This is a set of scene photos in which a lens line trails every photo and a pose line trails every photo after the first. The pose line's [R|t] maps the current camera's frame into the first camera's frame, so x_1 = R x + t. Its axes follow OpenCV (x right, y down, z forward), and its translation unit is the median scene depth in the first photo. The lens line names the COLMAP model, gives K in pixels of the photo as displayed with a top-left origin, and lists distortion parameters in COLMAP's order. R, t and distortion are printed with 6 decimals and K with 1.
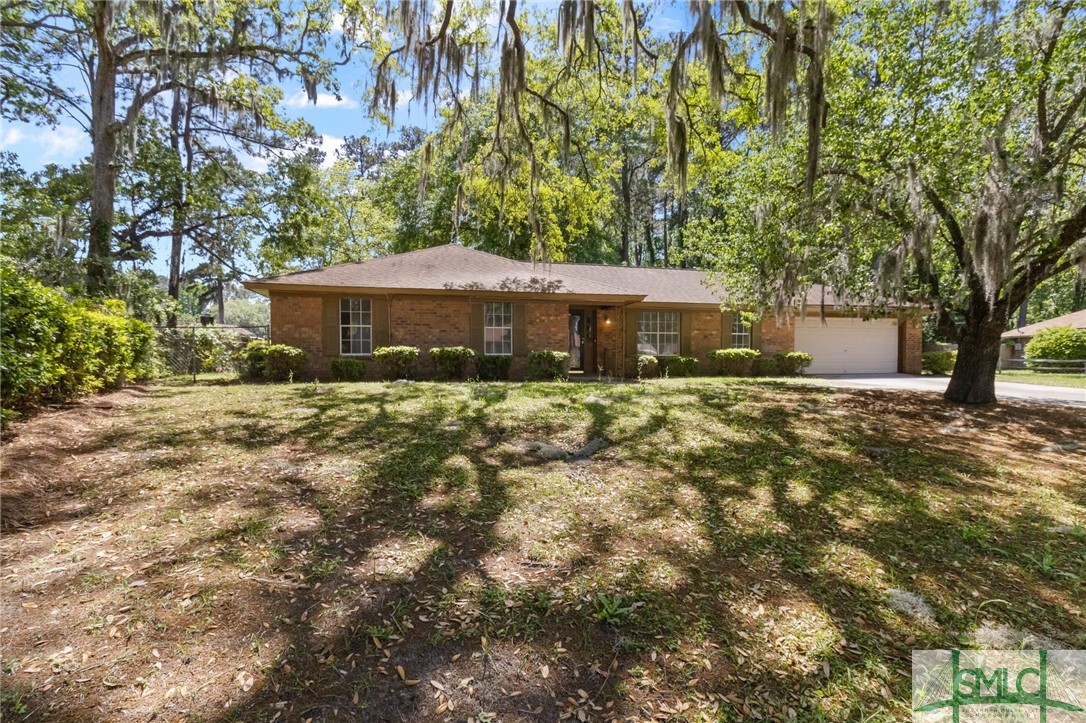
lens RADIAL K [[518.9, 0, 543.8], [0, 518.9, 349.8], [0, 0, 1]] dist [0.002279, 0.000494]
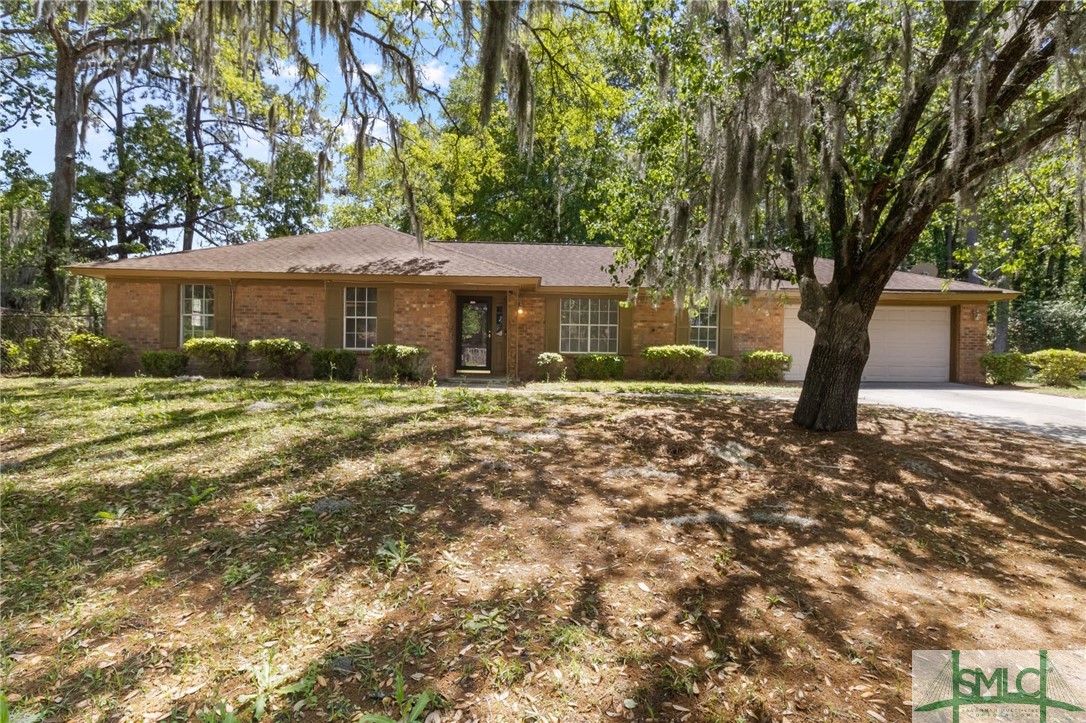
lens RADIAL K [[546.5, 0, 543.9], [0, 546.5, 348.5], [0, 0, 1]] dist [0.000415, 0.000231]
pose [[0.976561, 0.015280, -0.214697, 0.363009], [-0.012891, 0.999838, 0.012525, -0.005388], [0.214853, -0.009464, 0.976600, 0.166848]]
